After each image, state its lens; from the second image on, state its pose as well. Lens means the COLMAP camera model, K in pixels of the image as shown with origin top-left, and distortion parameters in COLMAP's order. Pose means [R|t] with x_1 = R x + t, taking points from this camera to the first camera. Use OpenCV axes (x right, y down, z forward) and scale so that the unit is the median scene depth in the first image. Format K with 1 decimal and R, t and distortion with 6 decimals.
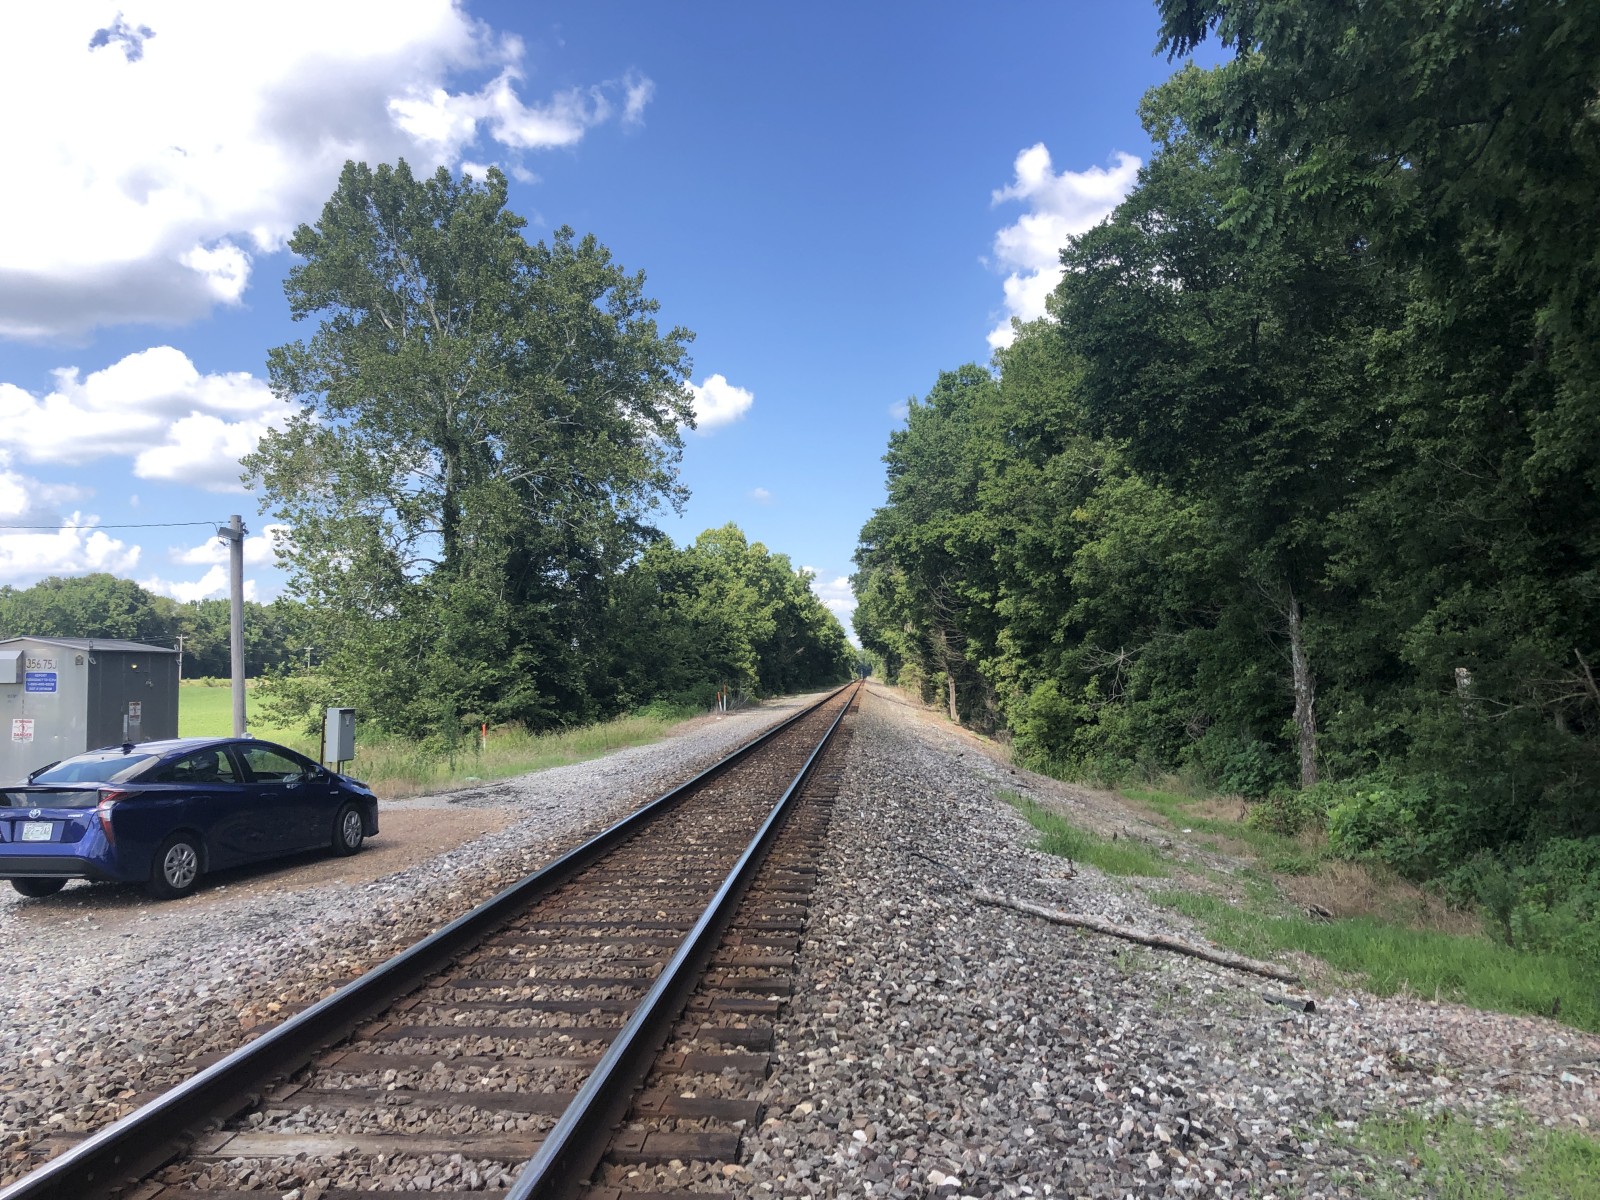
lens RADIAL K [[1304.4, 0, 802.1], [0, 1304.4, 625.2], [0, 0, 1]] dist [0.032517, -0.002570]
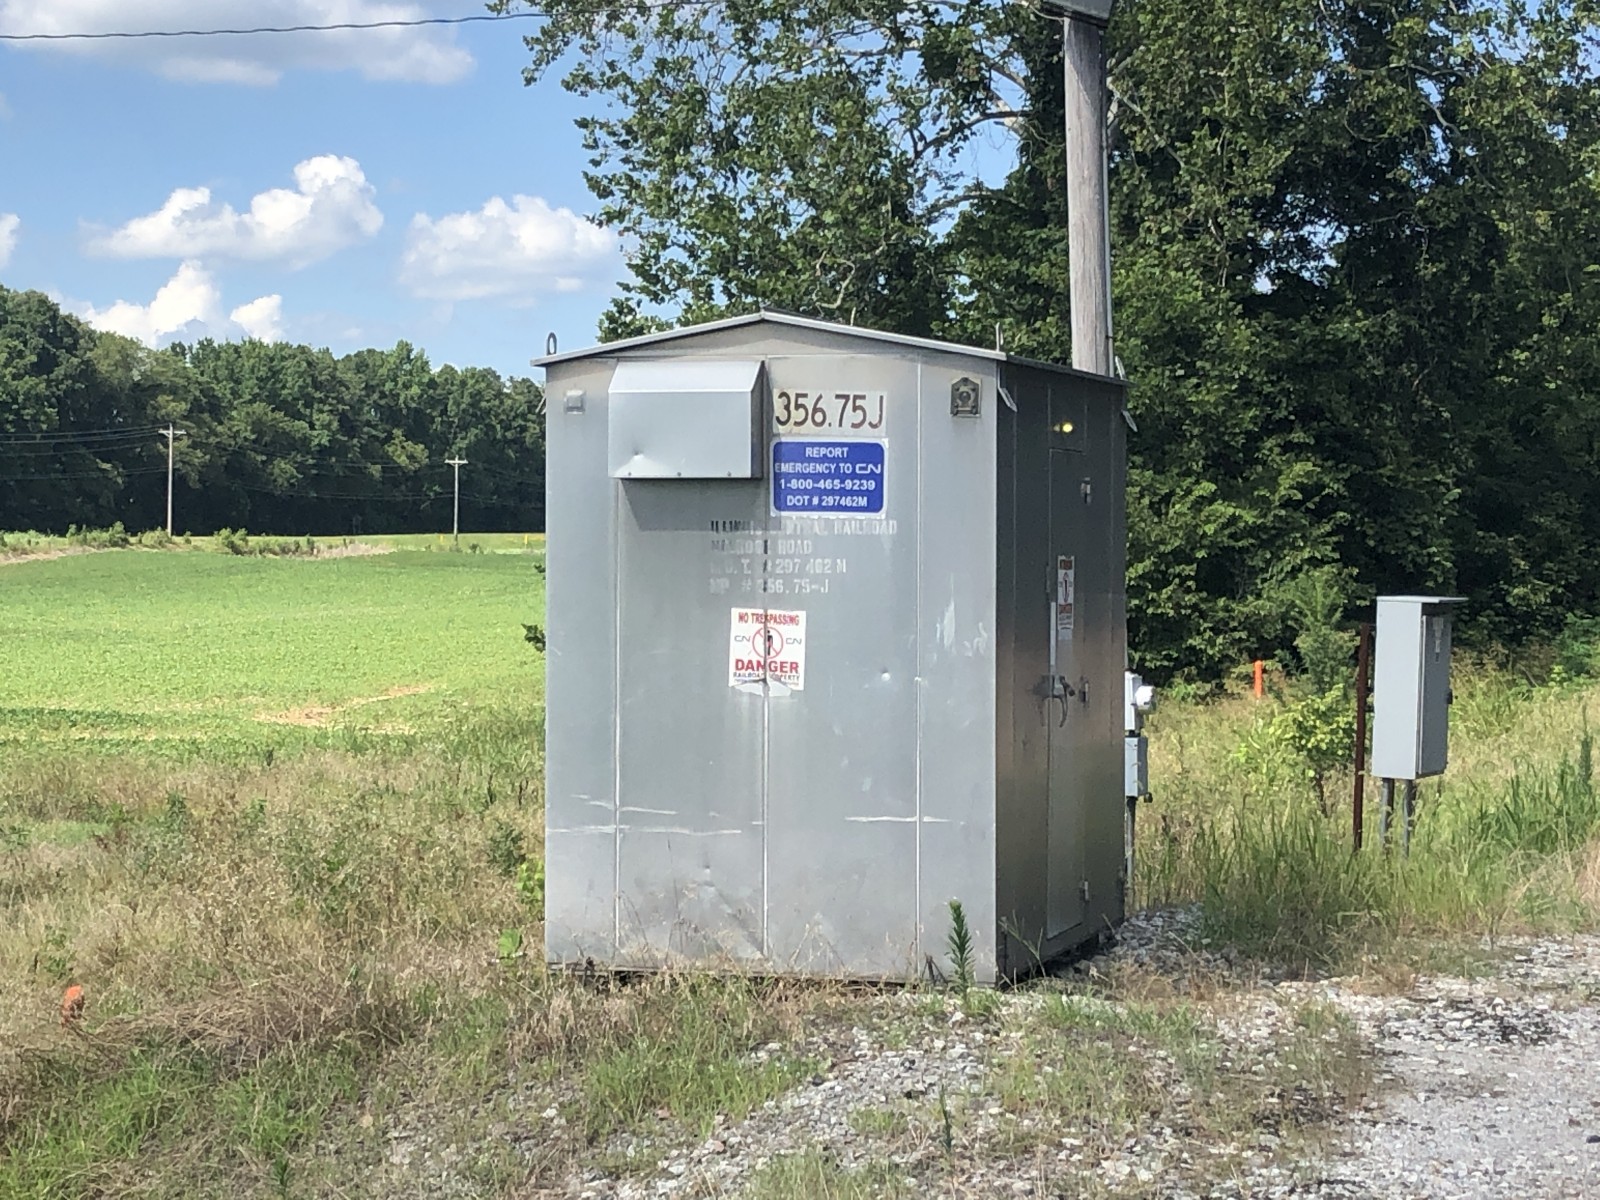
lens RADIAL K [[3399.6, 0, 800.0], [0, 3399.6, 600.0], [0, 0, 1]] dist [0.230545, -0.071203]
pose [[0.970230, 0.014441, -0.241755, -0.109987], [-0.000987, 0.998448, 0.055683, 0.007845], [0.242184, -0.053787, 0.968738, 0.082489]]
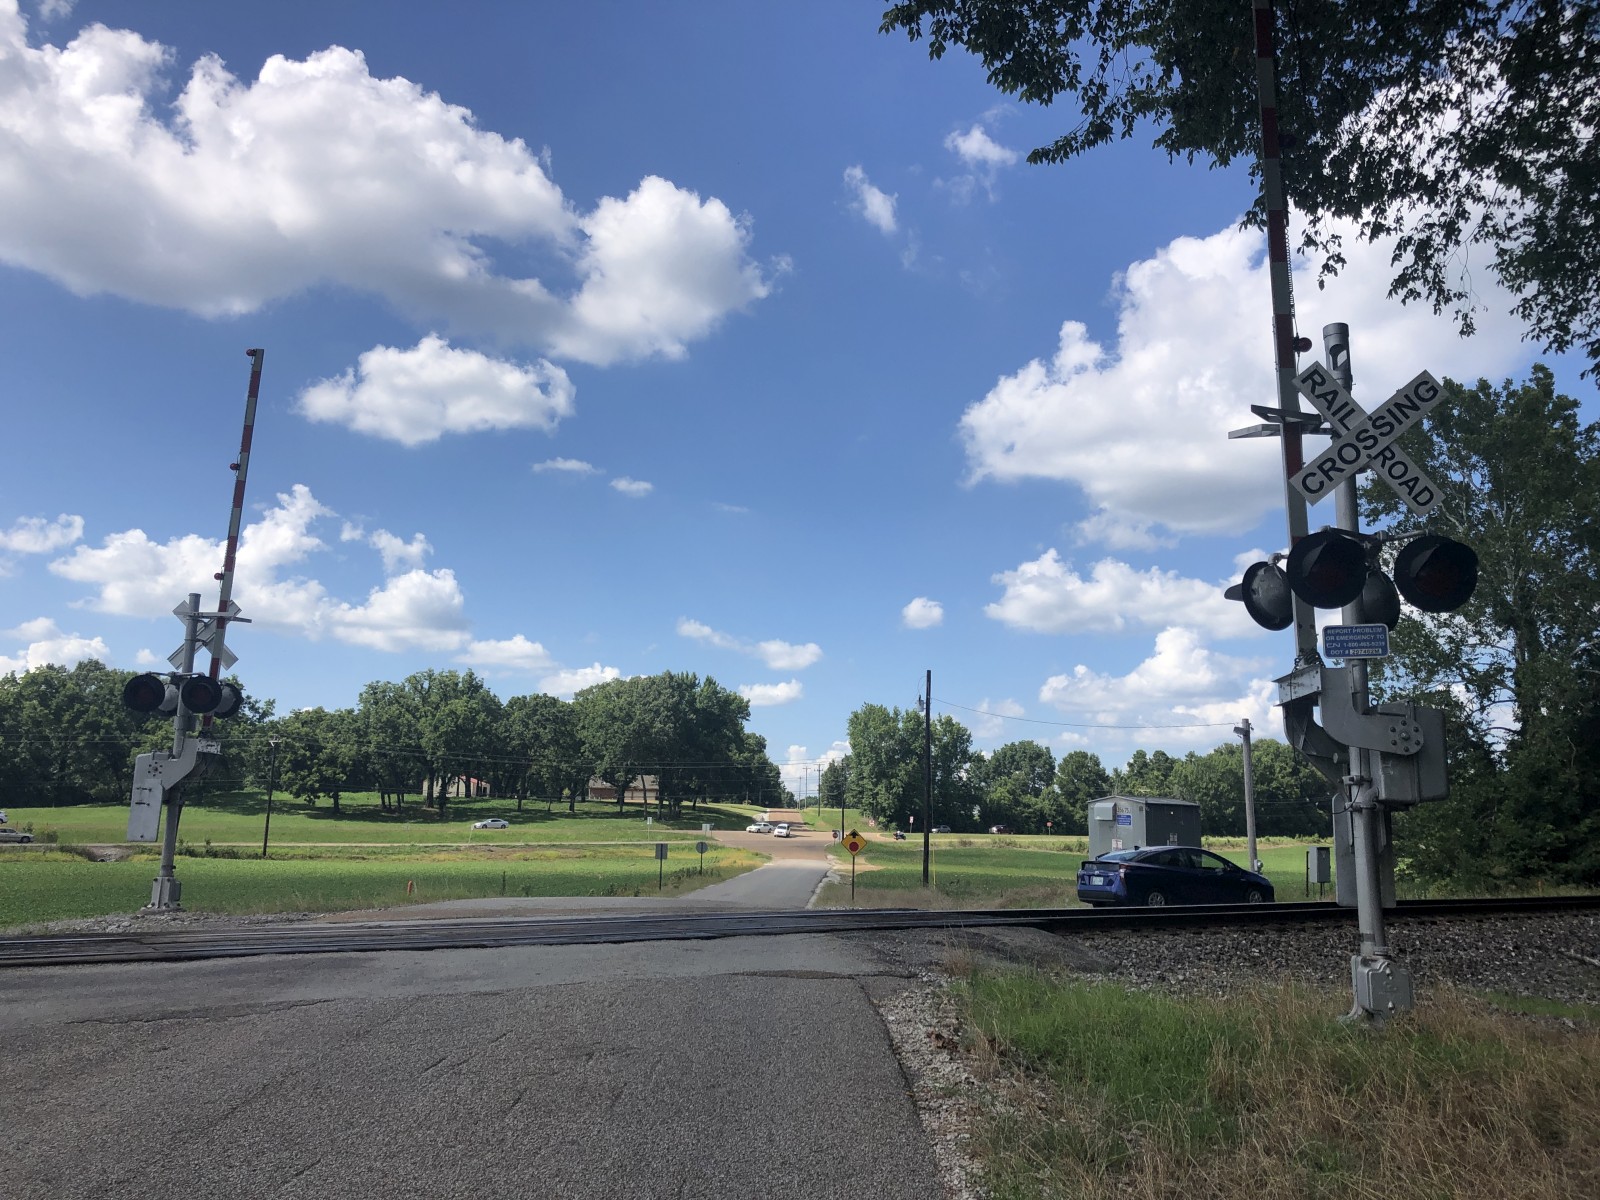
lens RADIAL K [[1327.3, 0, 784.3], [0, 1327.3, 605.8], [0, 0, 1]] dist [0.017414, -0.009578]
pose [[0.664785, -0.098801, -0.740473, 0.139658], [-0.001944, 0.990983, -0.133972, -0.000975], [0.747033, 0.090502, 0.658598, -0.165871]]
